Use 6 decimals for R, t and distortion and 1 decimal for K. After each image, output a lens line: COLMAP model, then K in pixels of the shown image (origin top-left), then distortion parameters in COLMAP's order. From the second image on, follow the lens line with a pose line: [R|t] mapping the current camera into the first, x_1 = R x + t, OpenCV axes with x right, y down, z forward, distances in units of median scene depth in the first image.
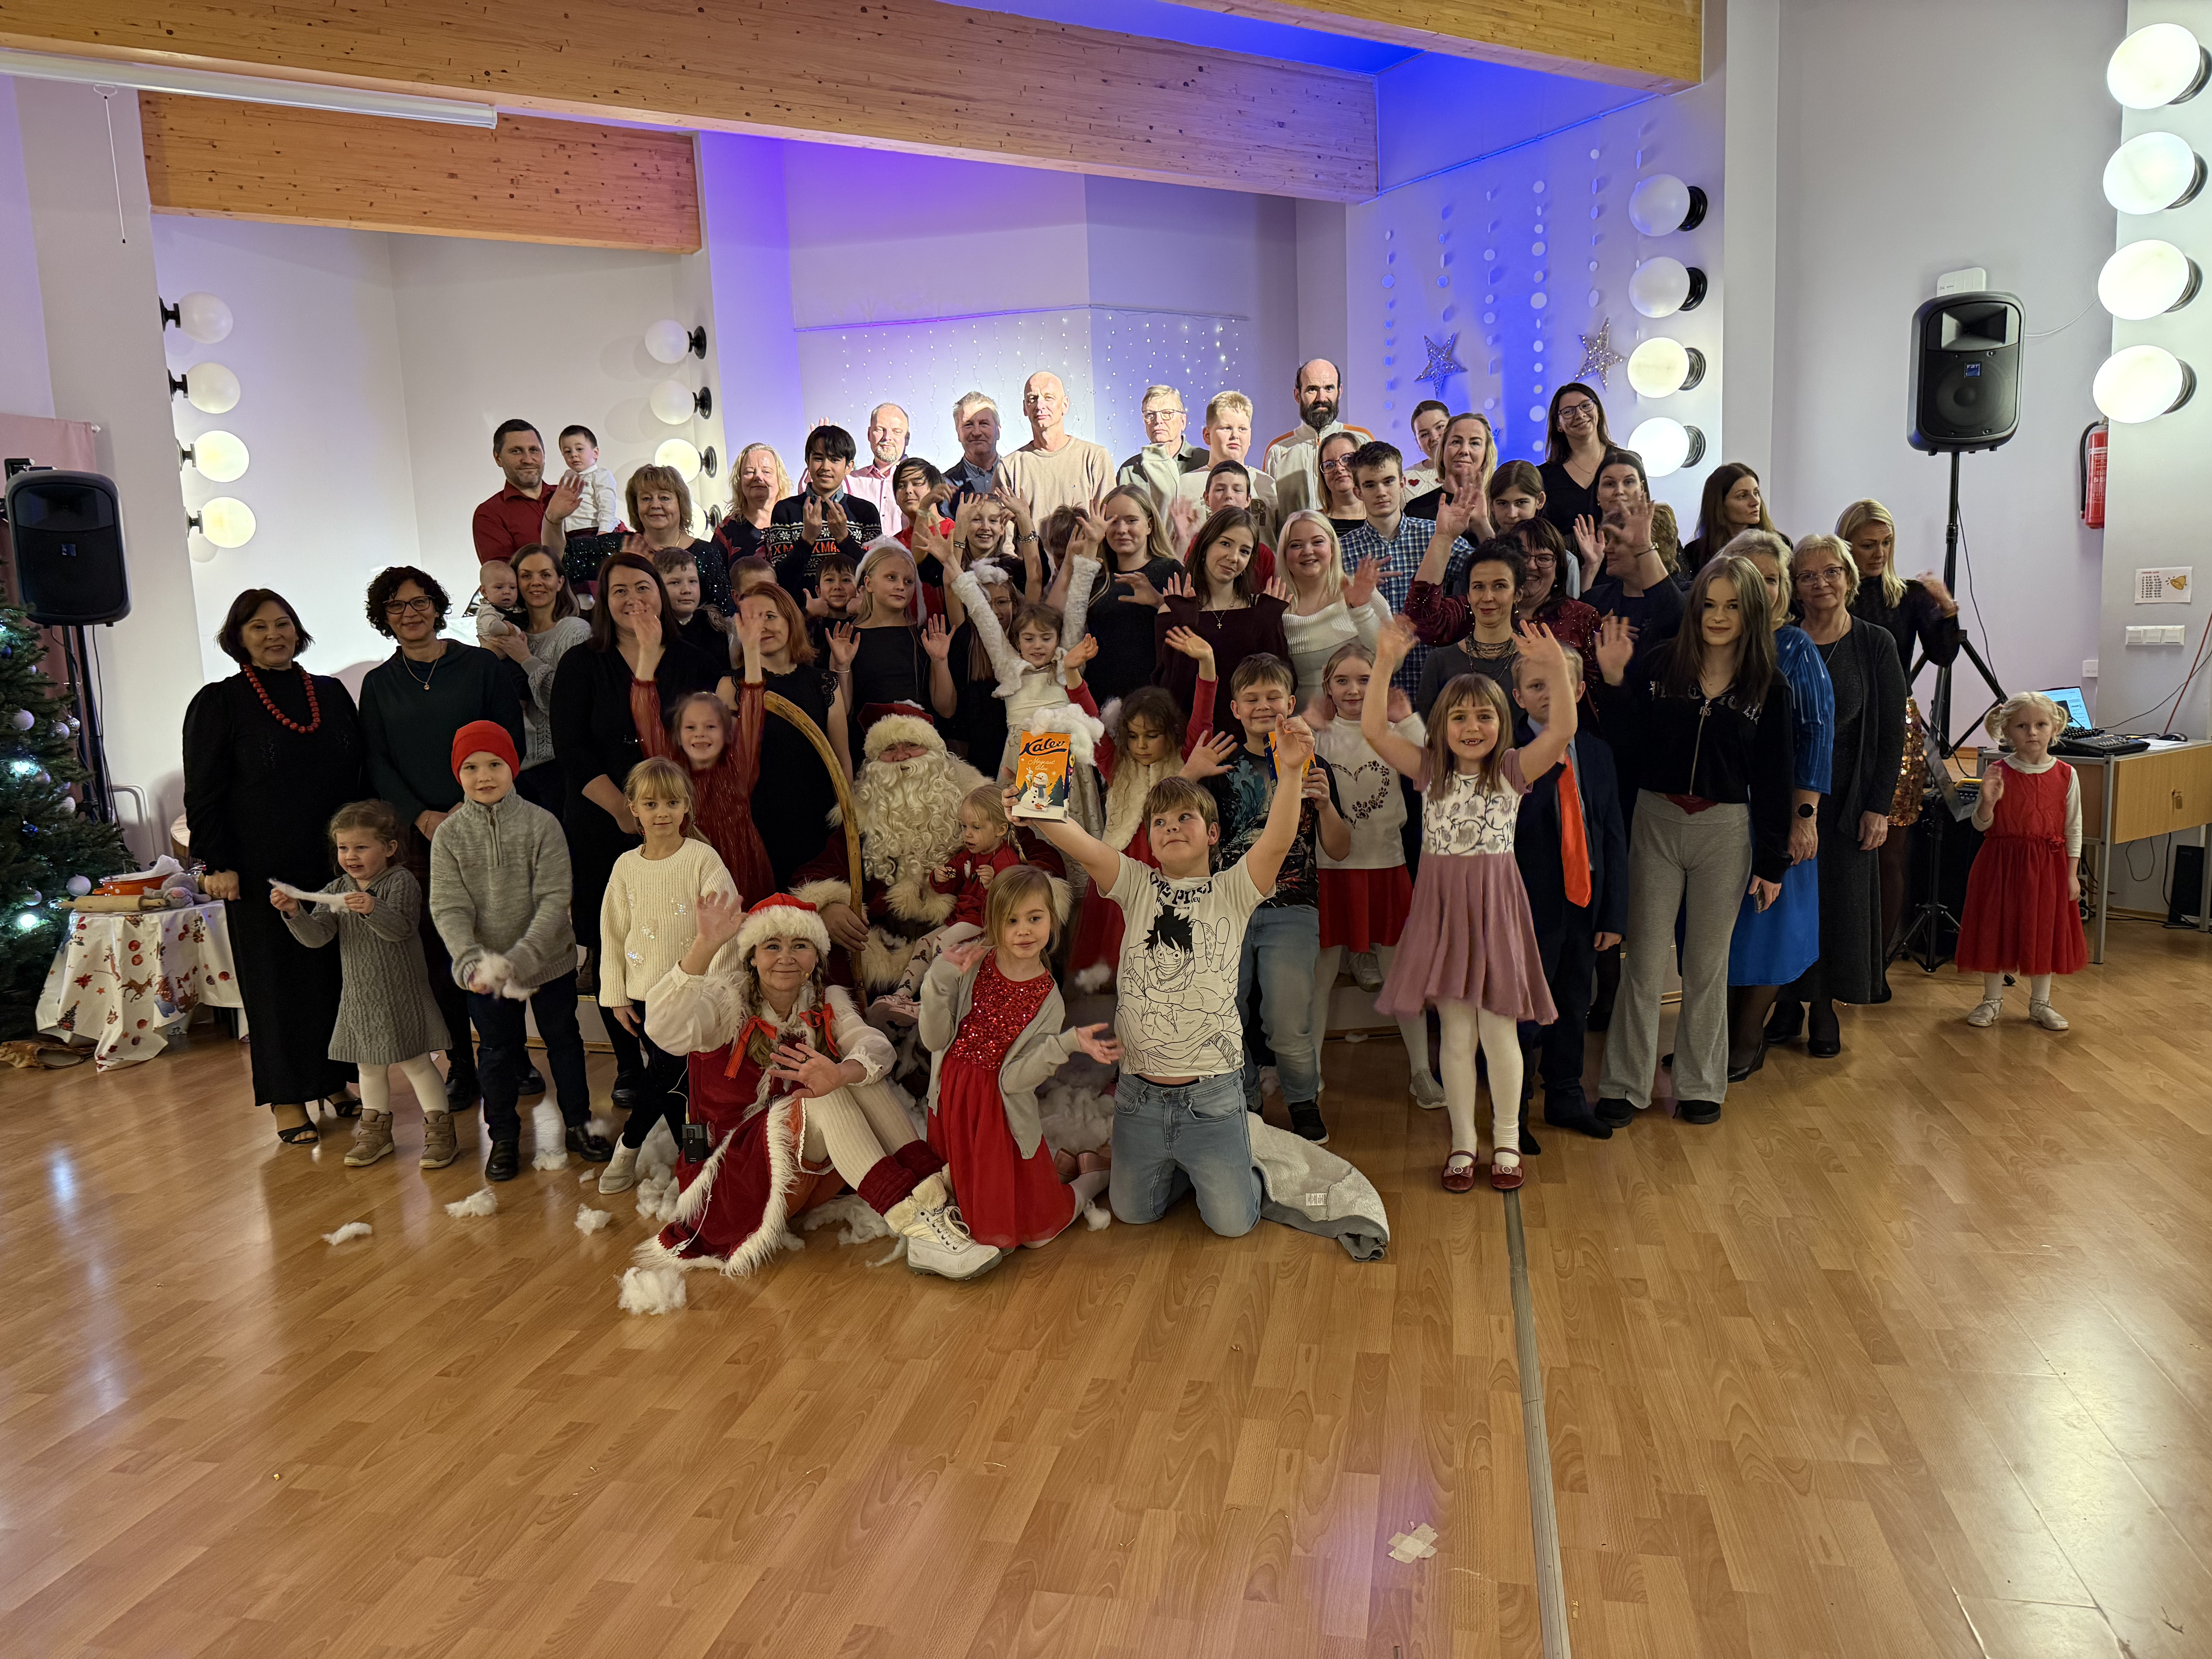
lens RADIAL K [[1564.5, 0, 1108.7], [0, 1564.5, 836.0], [0, 0, 1]] dist [0.036090, -0.050759]
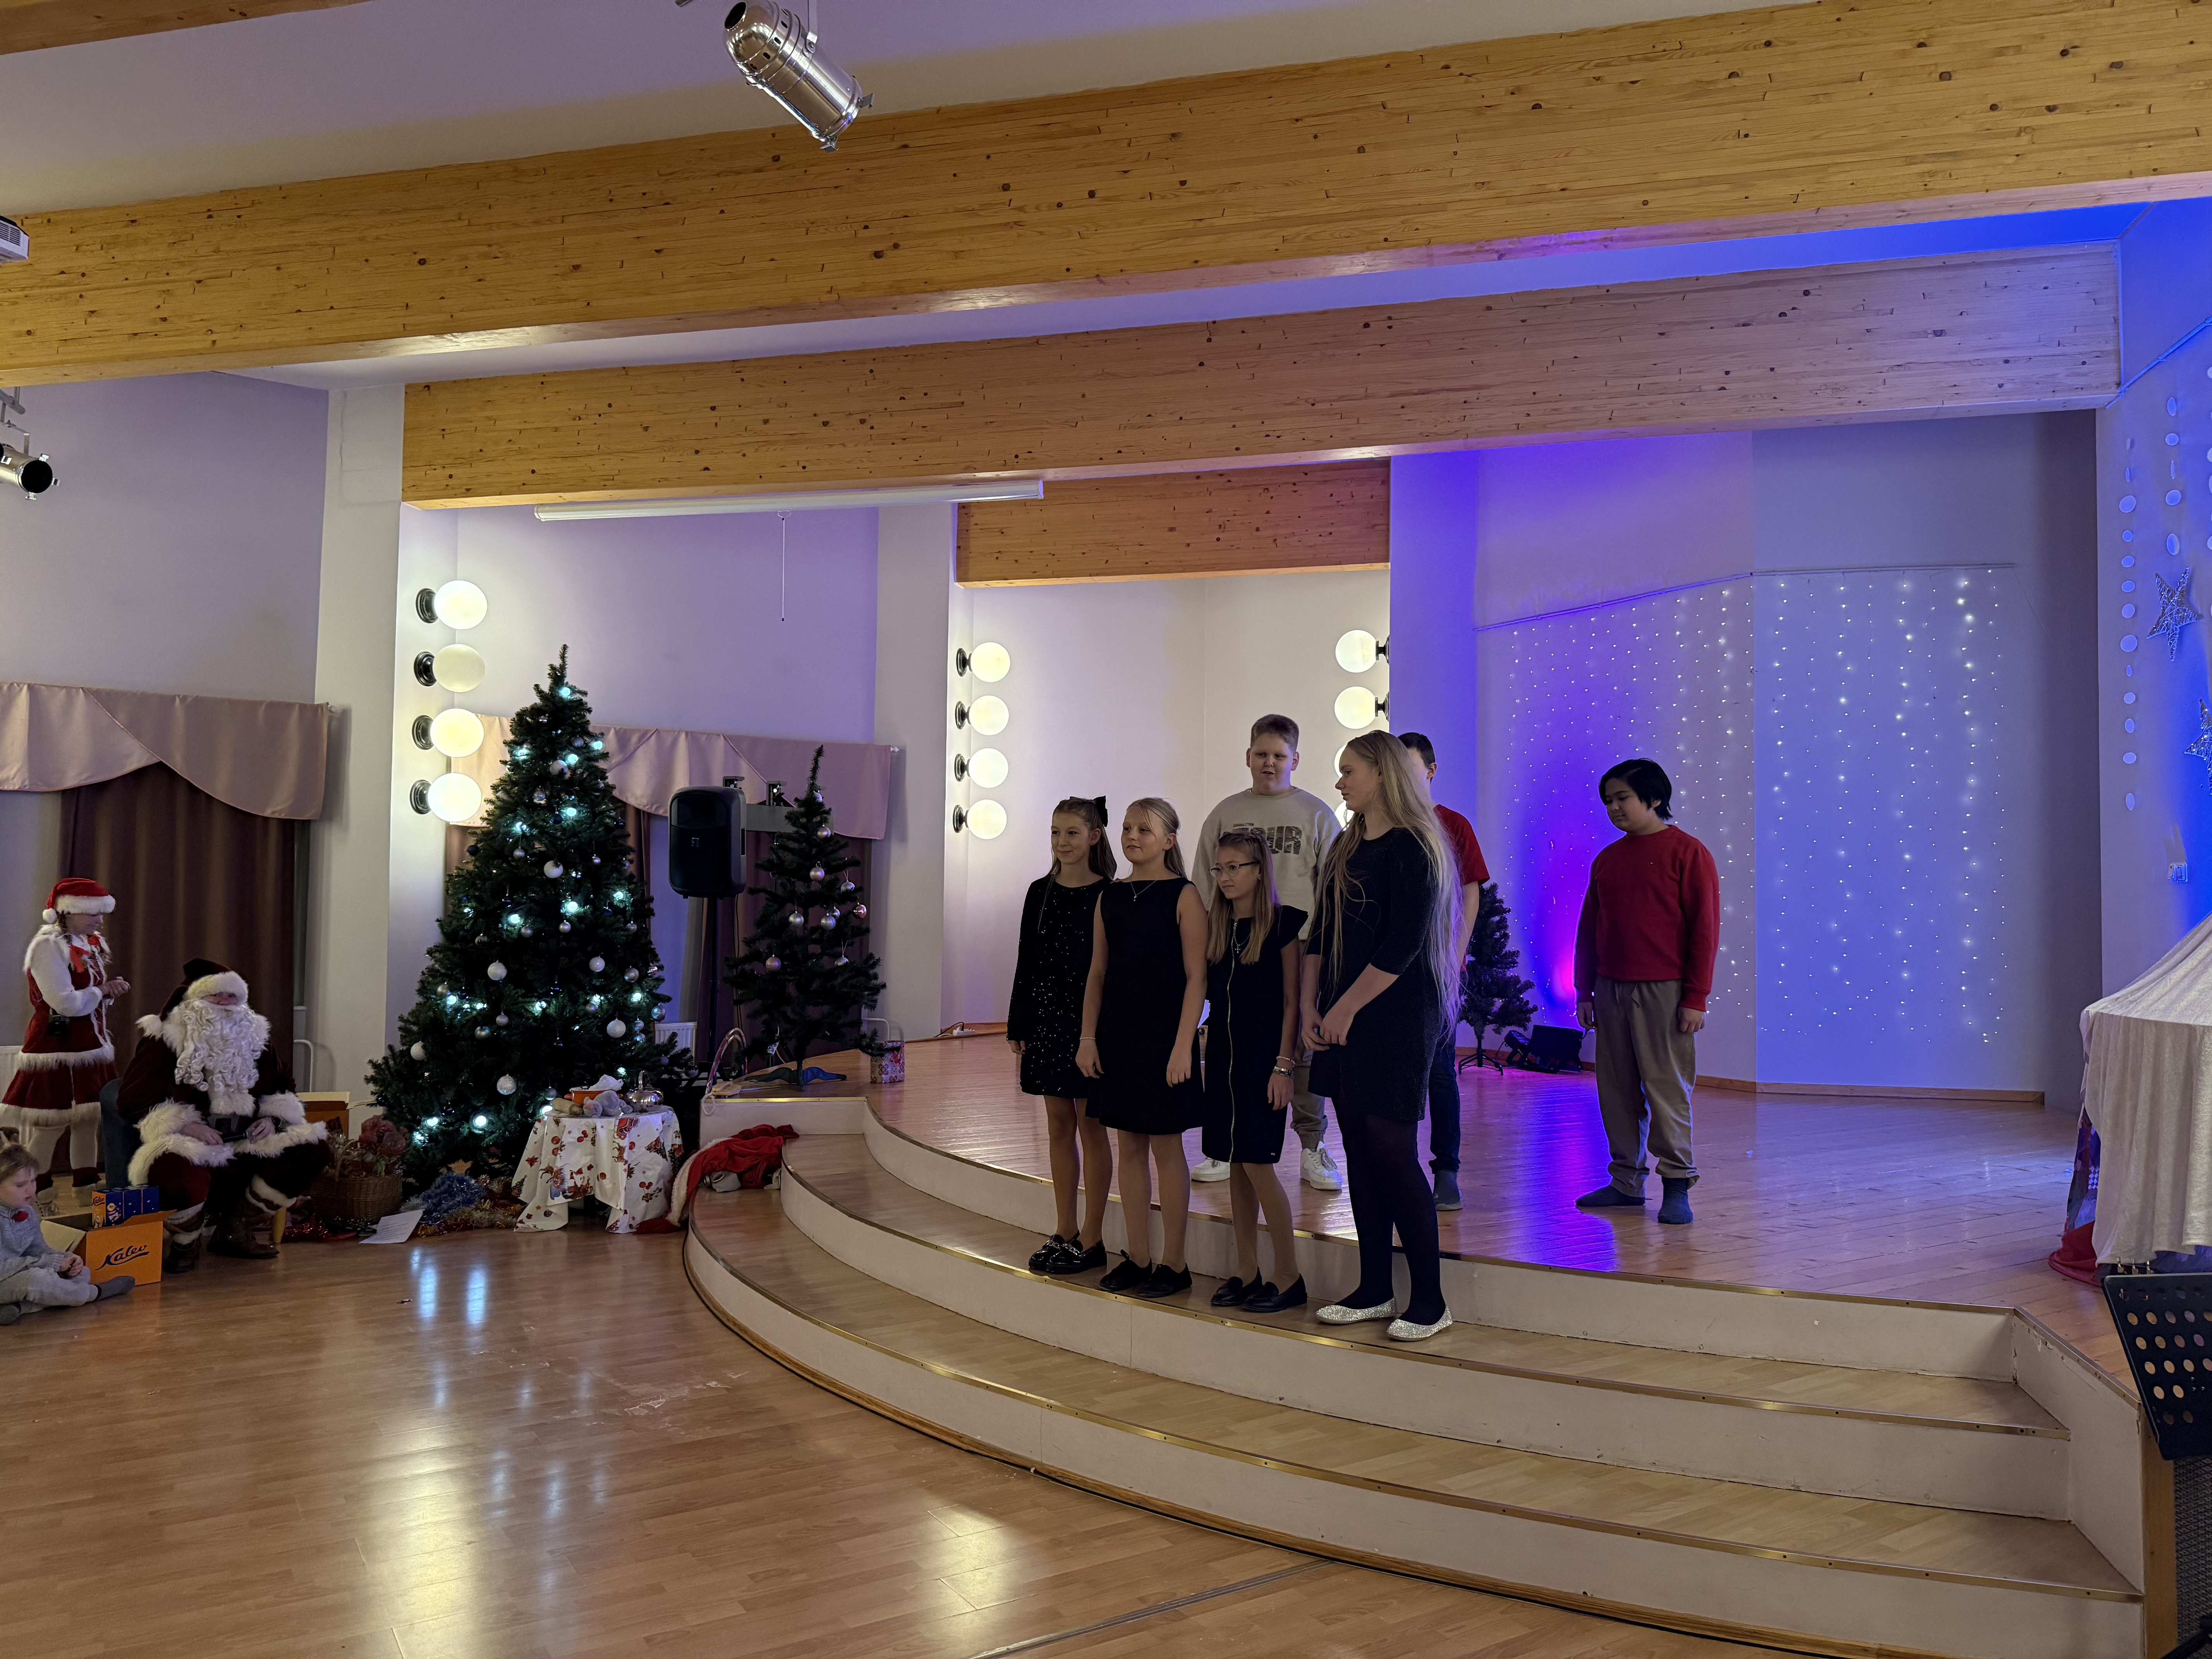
lens RADIAL K [[1561.4, 0, 1111.7], [0, 1561.4, 839.2], [0, 0, 1]] dist [0.033636, -0.042361]
pose [[0.702105, 0.019902, -0.711795, 0.400838], [-0.143653, 0.983015, -0.114212, -0.059840], [0.697433, 0.182441, 0.693039, 0.229029]]
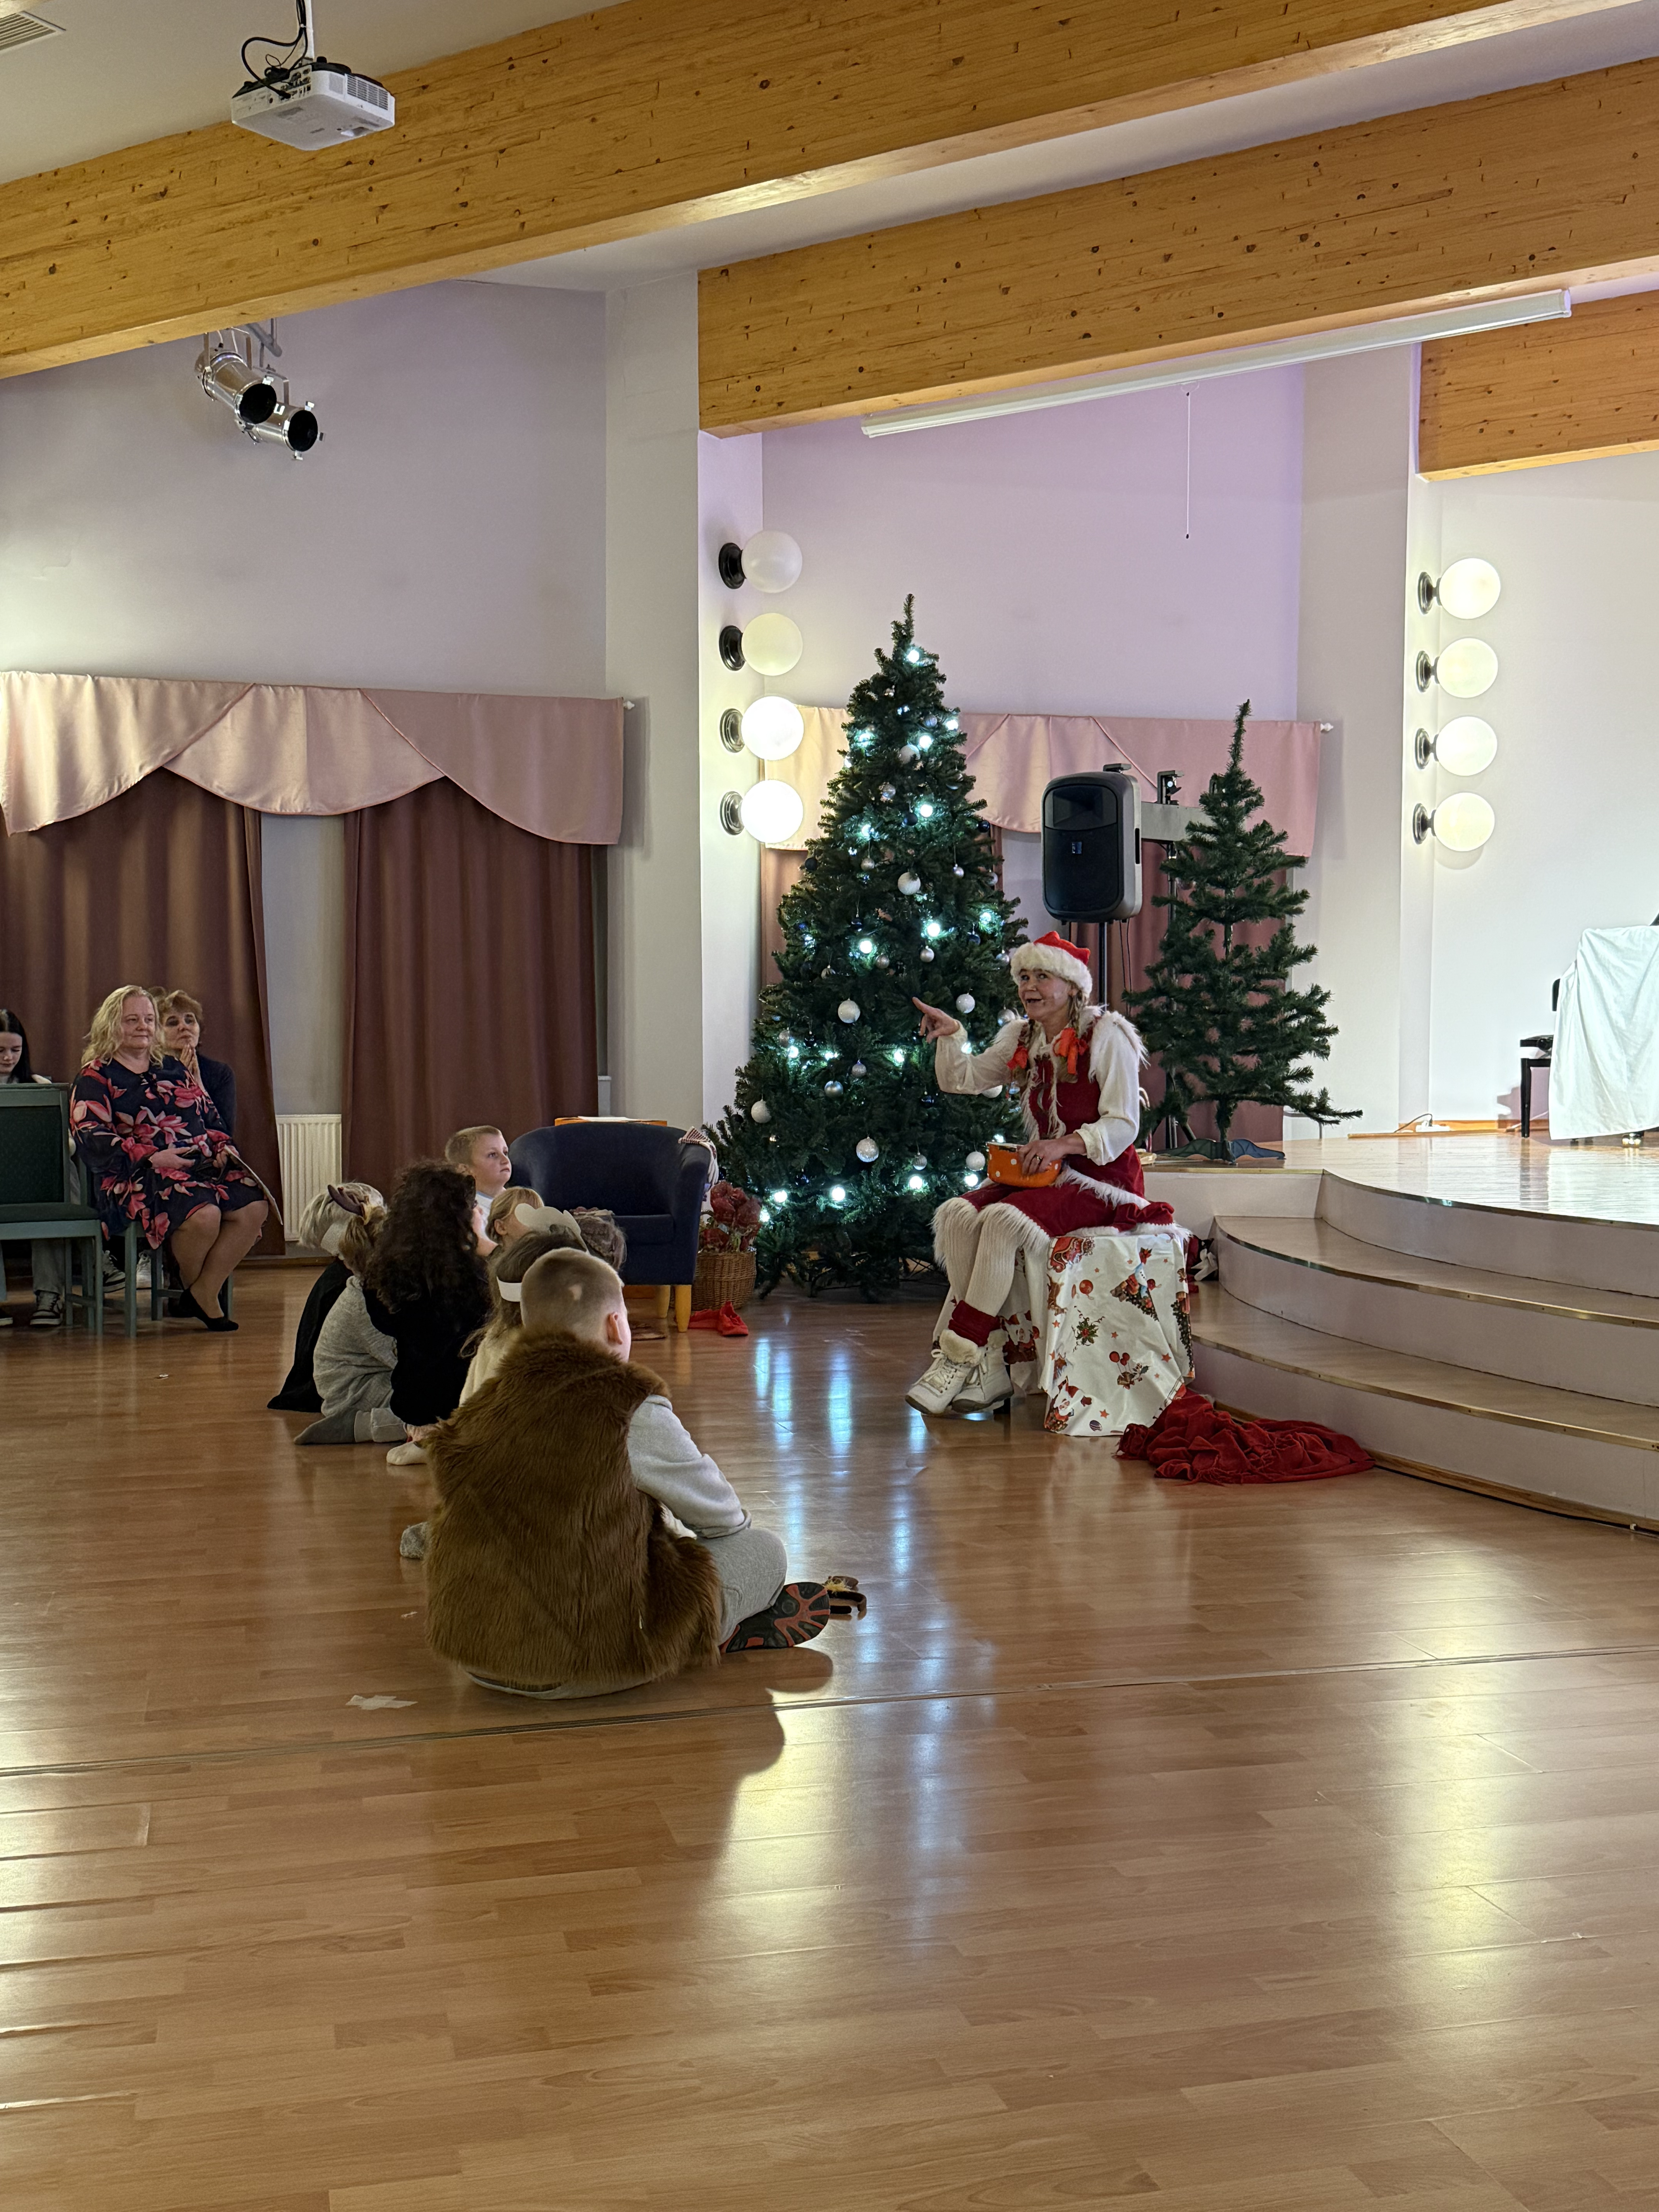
lens RADIAL K [[2300.0, 0, 832.5], [0, 2300.0, 1102.5], [0, 0, 1]] dist [0.208259, -0.472895]
pose [[0.444792, 0.062495, -0.893451, 0.455858], [-0.145794, 0.989309, -0.003381, 0.008010], [0.883688, 0.131764, 0.449149, 0.146086]]
